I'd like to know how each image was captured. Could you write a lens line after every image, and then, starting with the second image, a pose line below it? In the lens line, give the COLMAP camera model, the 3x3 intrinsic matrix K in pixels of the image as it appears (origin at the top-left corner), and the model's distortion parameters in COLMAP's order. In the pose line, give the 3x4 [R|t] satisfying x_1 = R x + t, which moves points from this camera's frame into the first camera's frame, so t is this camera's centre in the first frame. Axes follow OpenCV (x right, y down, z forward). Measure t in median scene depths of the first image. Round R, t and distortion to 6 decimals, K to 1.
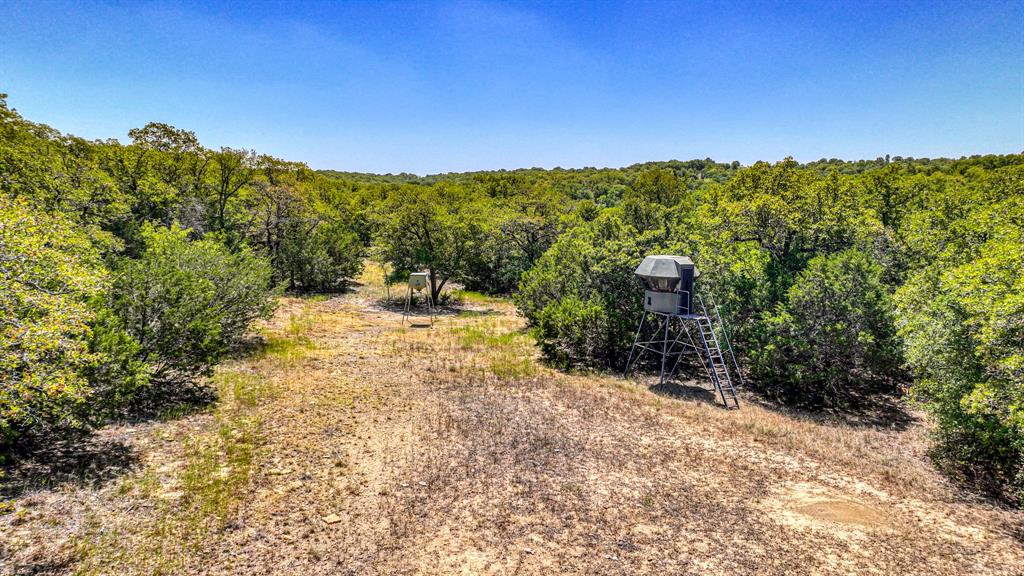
lens RADIAL K [[729.4, 0, 514.3], [0, 729.4, 289.3], [0, 0, 1]] dist [0.003299, 0.014331]
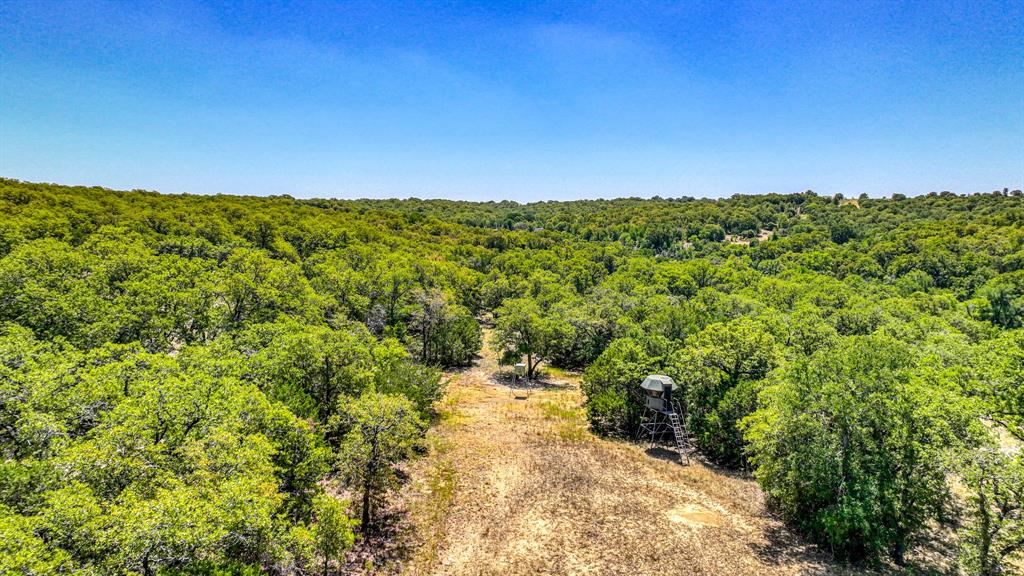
lens RADIAL K [[729.4, 0, 510.1], [0, 729.4, 285.5], [0, 0, 1]] dist [0.003299, 0.014331]
pose [[0.989984, 0.022483, -0.139376, 0.087017], [-0.027101, 0.999142, -0.031326, -0.193256], [0.138552, 0.034789, 0.989744, -0.793584]]
